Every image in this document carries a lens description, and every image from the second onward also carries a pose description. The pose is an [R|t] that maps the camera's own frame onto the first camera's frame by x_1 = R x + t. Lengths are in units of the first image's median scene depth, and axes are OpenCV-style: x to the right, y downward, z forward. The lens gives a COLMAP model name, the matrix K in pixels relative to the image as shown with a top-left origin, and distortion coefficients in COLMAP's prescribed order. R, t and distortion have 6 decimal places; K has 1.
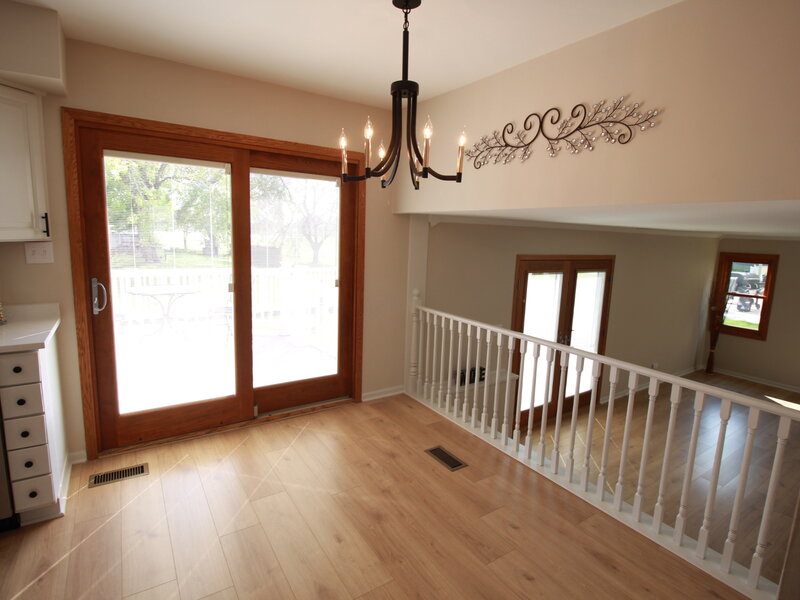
lens RADIAL K [[417.0, 0, 400.3], [0, 417.0, 292.4], [0, 0, 1]] dist [-0.003093, -0.010749]
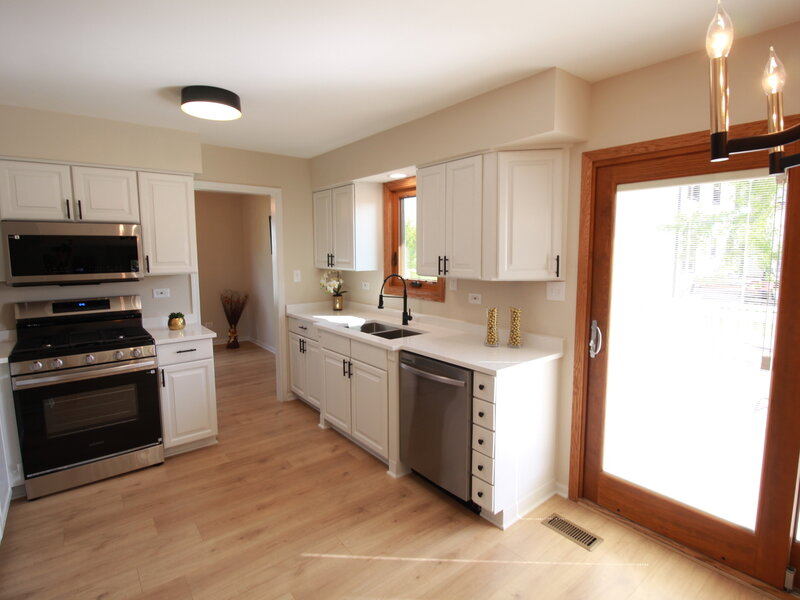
lens RADIAL K [[417.0, 0, 400.7], [0, 417.0, 293.2], [0, 0, 1]] dist [-0.003093, -0.010749]
pose [[0.089466, 0.067130, -0.993725, 0.185384], [-0.135284, 0.989298, 0.054652, -0.090403], [0.986759, 0.129546, 0.097590, 0.460122]]
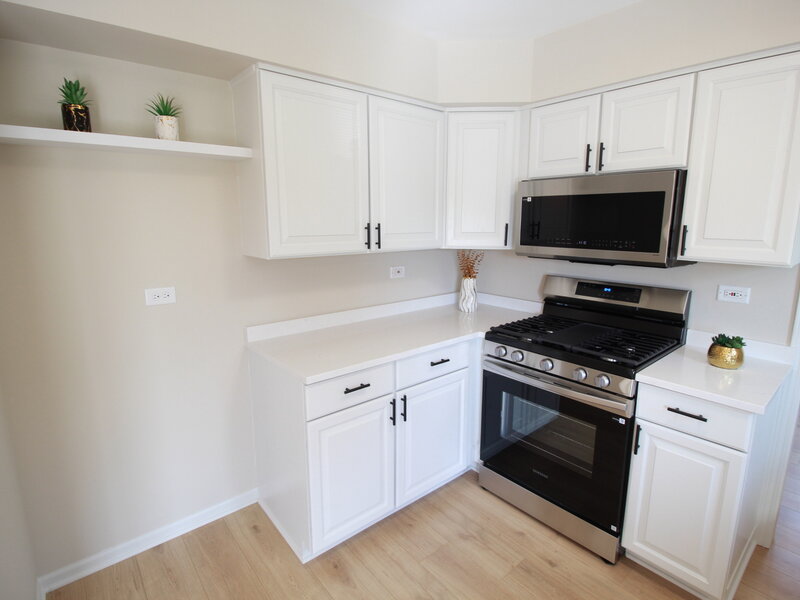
lens RADIAL K [[417.0, 0, 402.2], [0, 417.0, 294.0], [0, 0, 1]] dist [-0.003093, -0.010749]
pose [[-0.992227, -0.014977, -0.123536, -0.583684], [-0.053337, 0.948105, 0.313451, -0.116850], [0.112431, 0.317604, -0.941535, 0.465227]]
